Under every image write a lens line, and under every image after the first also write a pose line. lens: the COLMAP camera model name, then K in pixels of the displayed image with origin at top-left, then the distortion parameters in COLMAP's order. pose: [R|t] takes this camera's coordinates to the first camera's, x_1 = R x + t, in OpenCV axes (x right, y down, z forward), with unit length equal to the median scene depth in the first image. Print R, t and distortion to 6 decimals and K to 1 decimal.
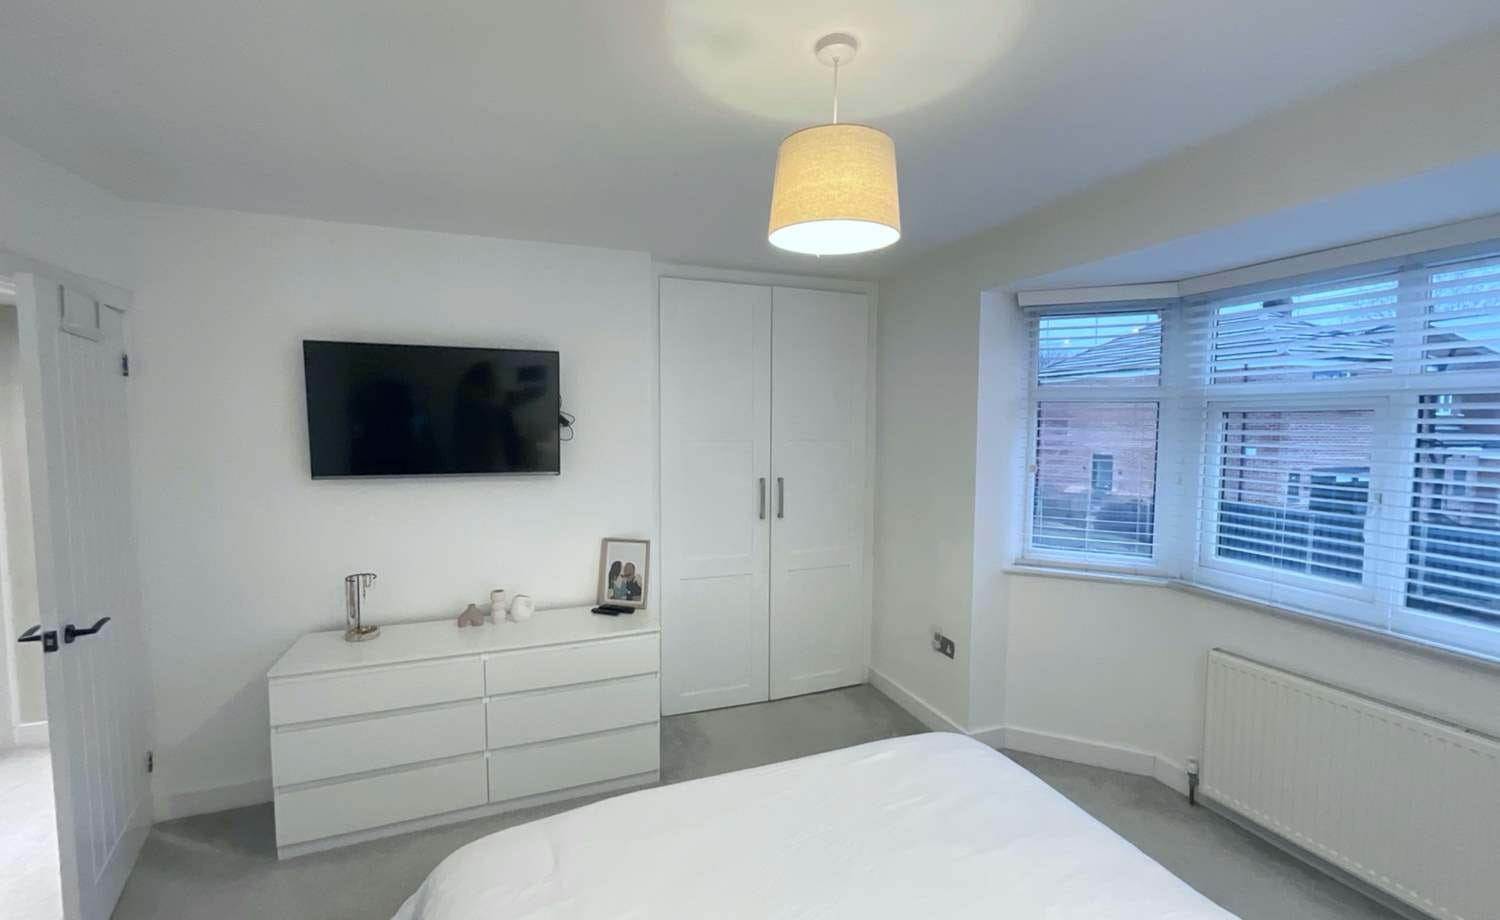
lens RADIAL K [[609.6, 0, 750.0], [0, 609.6, 460.0], [0, 0, 1]] dist [-0.018374, 0.017716]
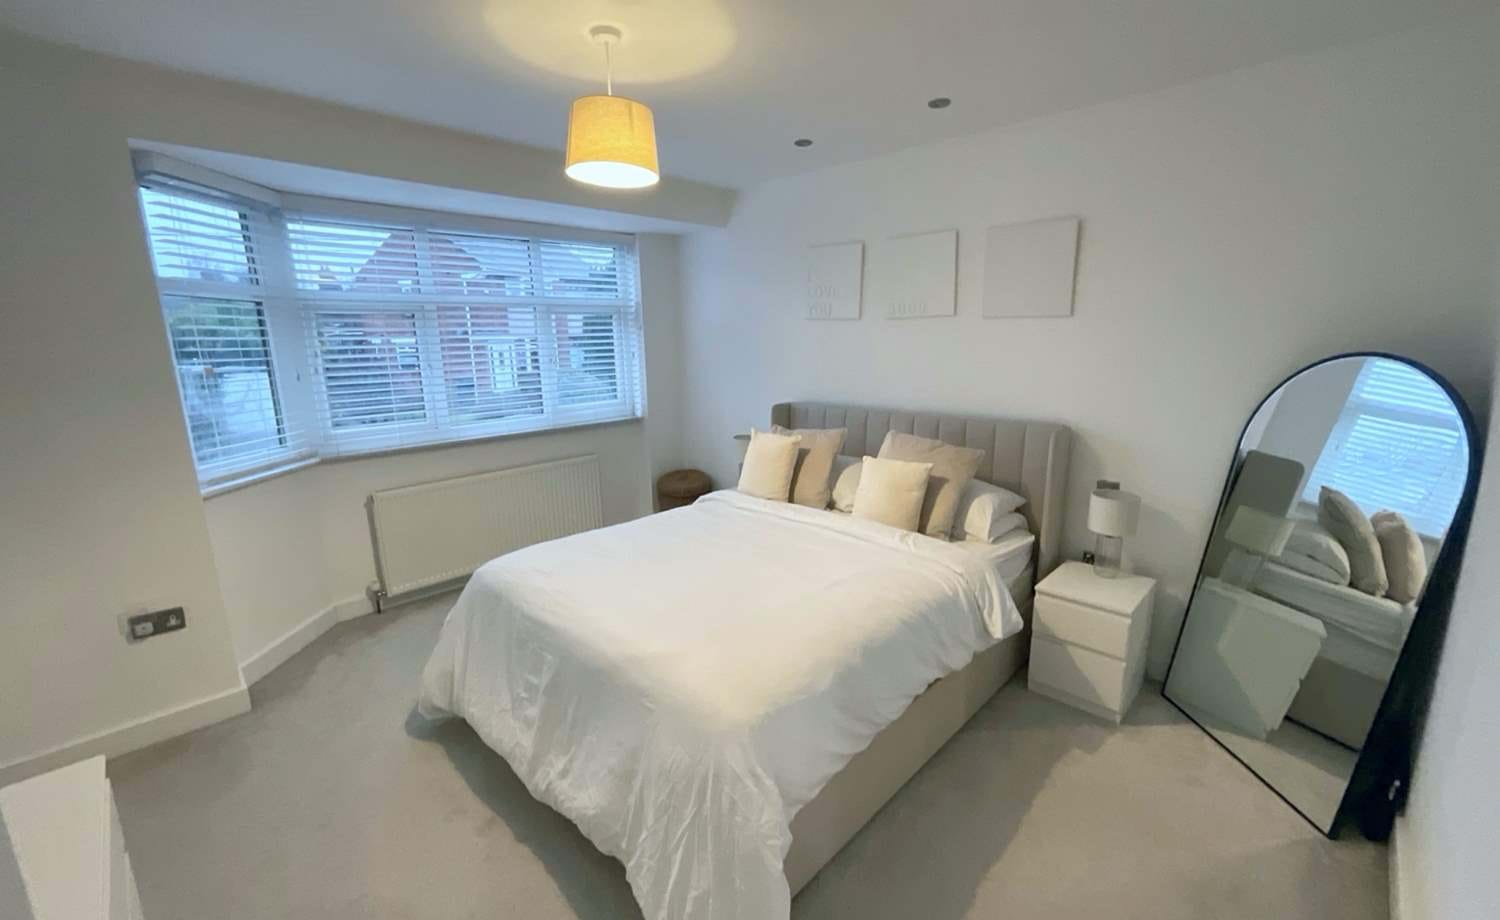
lens RADIAL K [[608.8, 0, 750.0], [0, 608.8, 460.0], [0, 0, 1]] dist [0.000317, 0.000593]
pose [[-0.417331, -0.182221, 0.890298, -0.679694], [0.073927, 0.969636, 0.233113, -0.010717], [-0.905743, 0.163102, -0.391188, 0.665978]]
